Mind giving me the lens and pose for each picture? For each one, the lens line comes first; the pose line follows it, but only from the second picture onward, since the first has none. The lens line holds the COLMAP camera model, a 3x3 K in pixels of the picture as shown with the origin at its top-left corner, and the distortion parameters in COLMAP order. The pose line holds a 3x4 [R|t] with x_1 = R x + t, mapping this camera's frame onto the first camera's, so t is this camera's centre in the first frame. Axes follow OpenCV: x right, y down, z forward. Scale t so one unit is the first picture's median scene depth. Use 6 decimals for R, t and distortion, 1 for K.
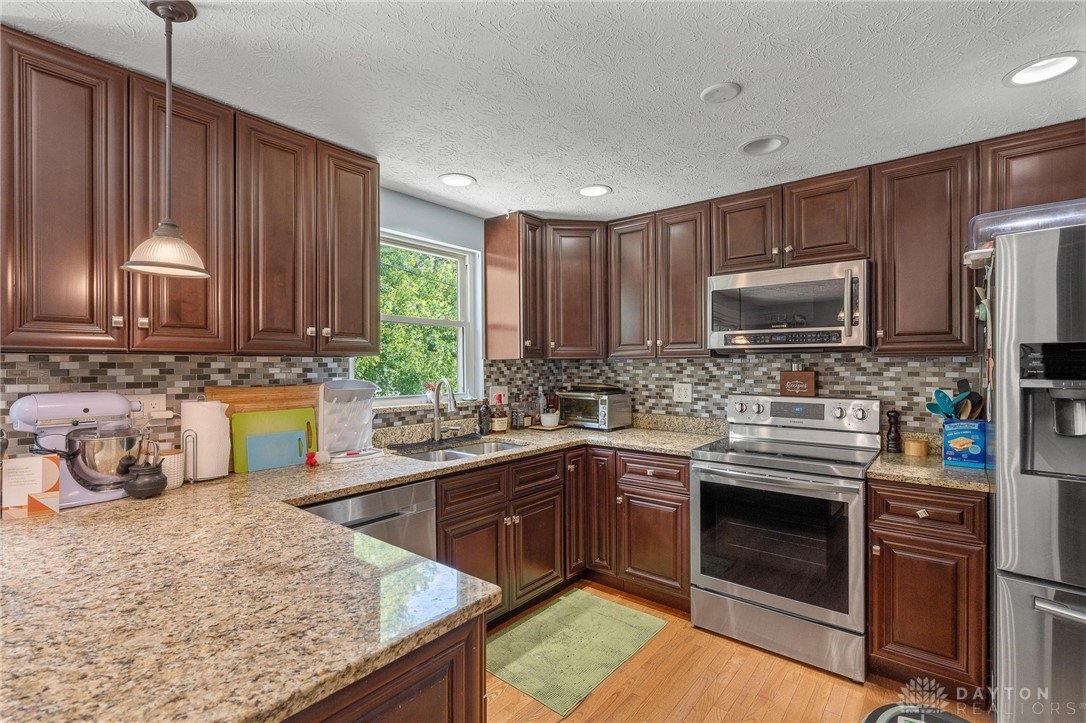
lens RADIAL K [[497.9, 0, 537.6], [0, 497.9, 360.9], [0, 0, 1]] dist [-0.001279, 0.000177]
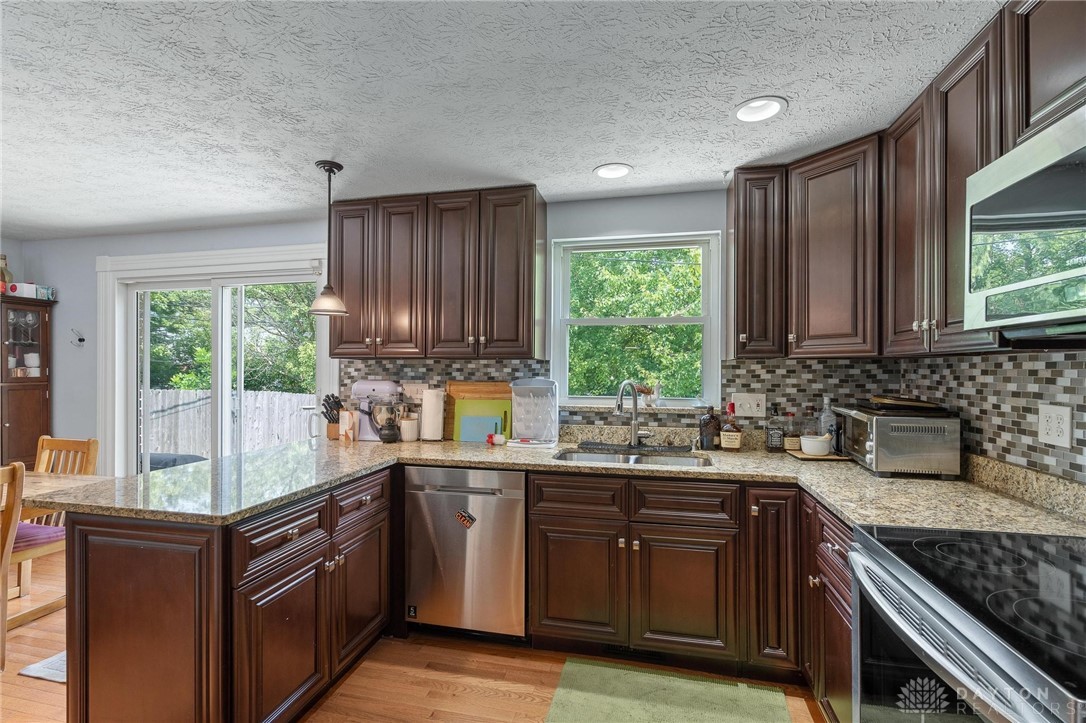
lens RADIAL K [[497.9, 0, 537.7], [0, 497.9, 367.9], [0, 0, 1]] dist [-0.001279, 0.000177]
pose [[0.440885, 0.001506, -0.897562, 0.621857], [0.004168, 0.999984, 0.003726, 0.007742], [0.897554, -0.005384, 0.440872, 0.448401]]
